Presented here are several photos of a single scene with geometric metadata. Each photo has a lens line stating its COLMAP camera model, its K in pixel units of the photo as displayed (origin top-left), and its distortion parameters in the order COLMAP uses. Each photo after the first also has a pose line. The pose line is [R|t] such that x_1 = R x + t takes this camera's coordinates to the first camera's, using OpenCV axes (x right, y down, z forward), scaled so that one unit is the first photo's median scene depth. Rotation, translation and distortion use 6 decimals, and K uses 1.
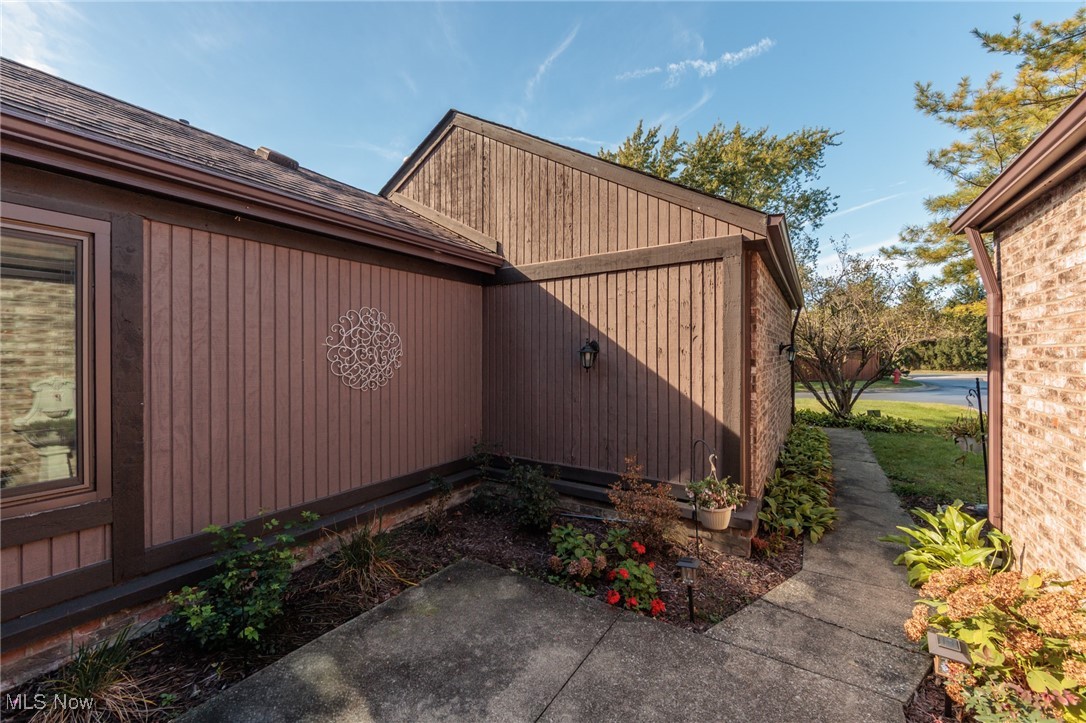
lens RADIAL K [[419.6, 0, 544.6], [0, 419.6, 355.7], [0, 0, 1]] dist [-0.000799, 0.000053]
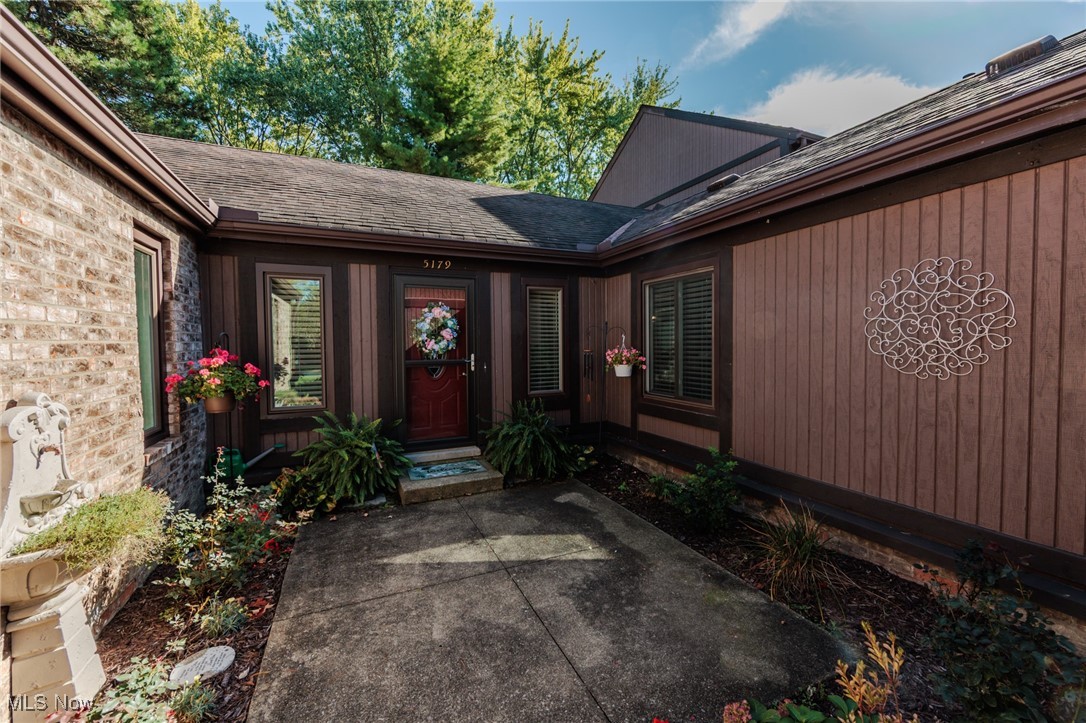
lens RADIAL K [[419.6, 0, 544.6], [0, 419.6, 355.7], [0, 0, 1]] dist [-0.000799, 0.000053]
pose [[-0.528201, 0.033811, -0.848446, 0.531981], [0.011929, 0.999404, 0.032400, 0.015458], [0.849036, 0.006993, -0.528289, 0.869270]]
